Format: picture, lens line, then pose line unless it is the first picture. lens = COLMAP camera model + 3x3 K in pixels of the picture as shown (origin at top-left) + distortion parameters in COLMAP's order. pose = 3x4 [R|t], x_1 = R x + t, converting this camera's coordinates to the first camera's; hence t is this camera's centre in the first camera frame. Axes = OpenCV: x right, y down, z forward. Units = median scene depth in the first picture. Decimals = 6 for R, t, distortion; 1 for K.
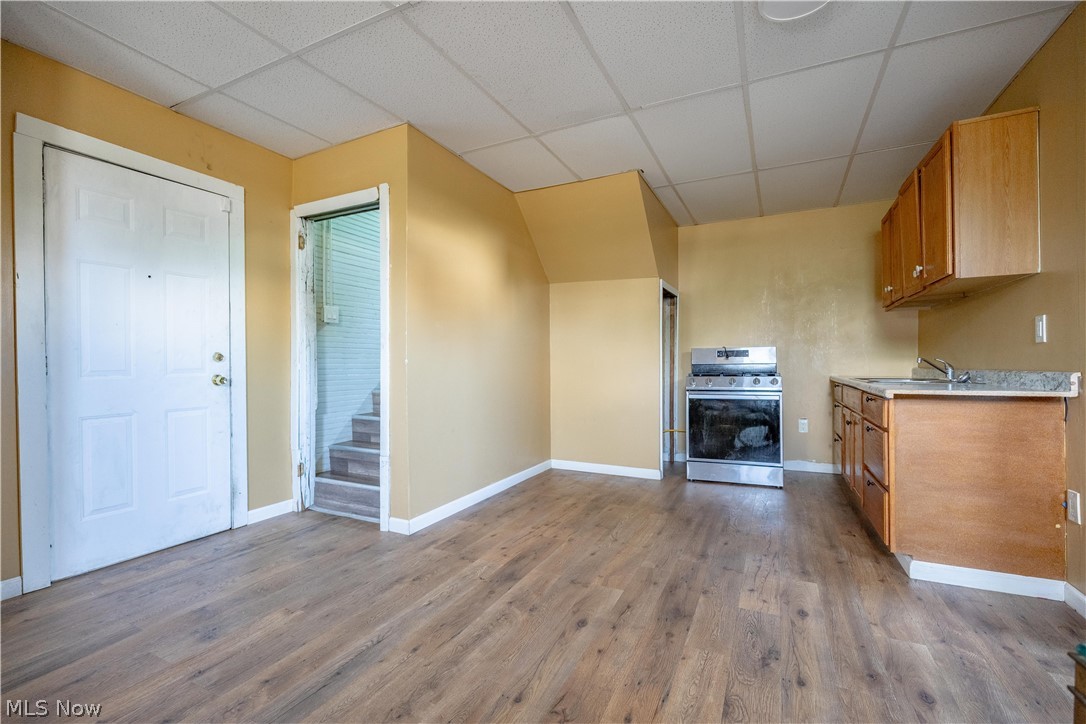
lens RADIAL K [[472.8, 0, 542.6], [0, 472.8, 363.9], [0, 0, 1]] dist [-0.003559, 0.000976]
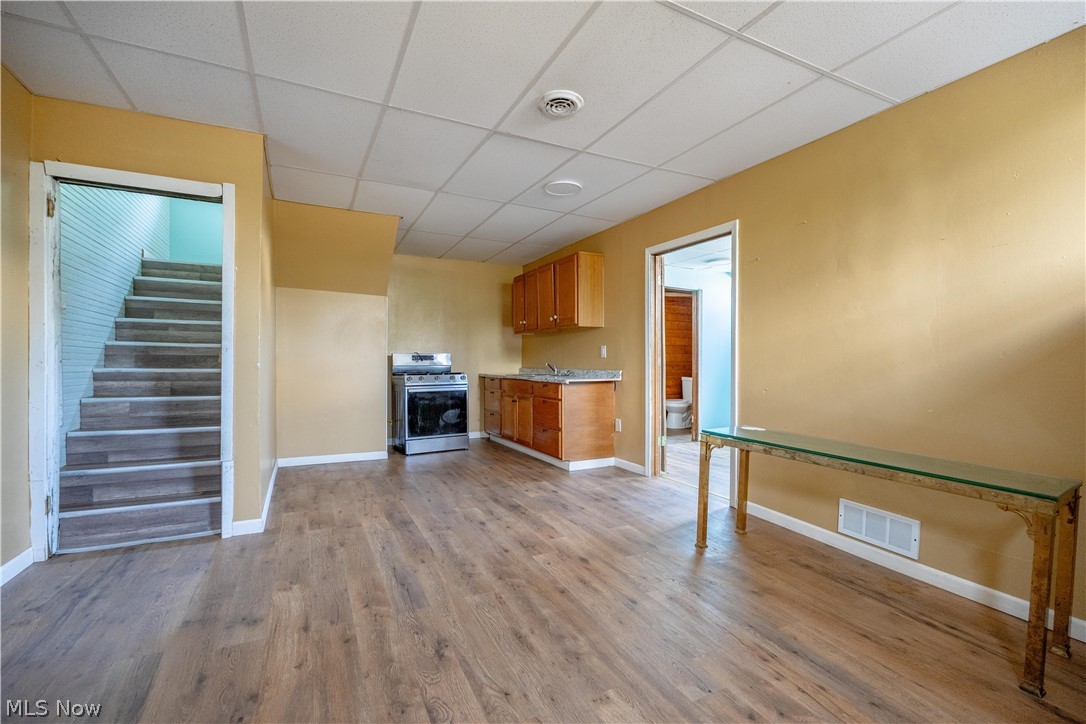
lens RADIAL K [[472.8, 0, 543.0], [0, 472.8, 363.4], [0, 0, 1]] dist [-0.003559, 0.000976]
pose [[0.599472, 0.003643, 0.800388, -0.831627], [-0.005248, 0.999986, -0.000620, -0.011709], [-0.800379, -0.003829, 0.599482, -0.126028]]
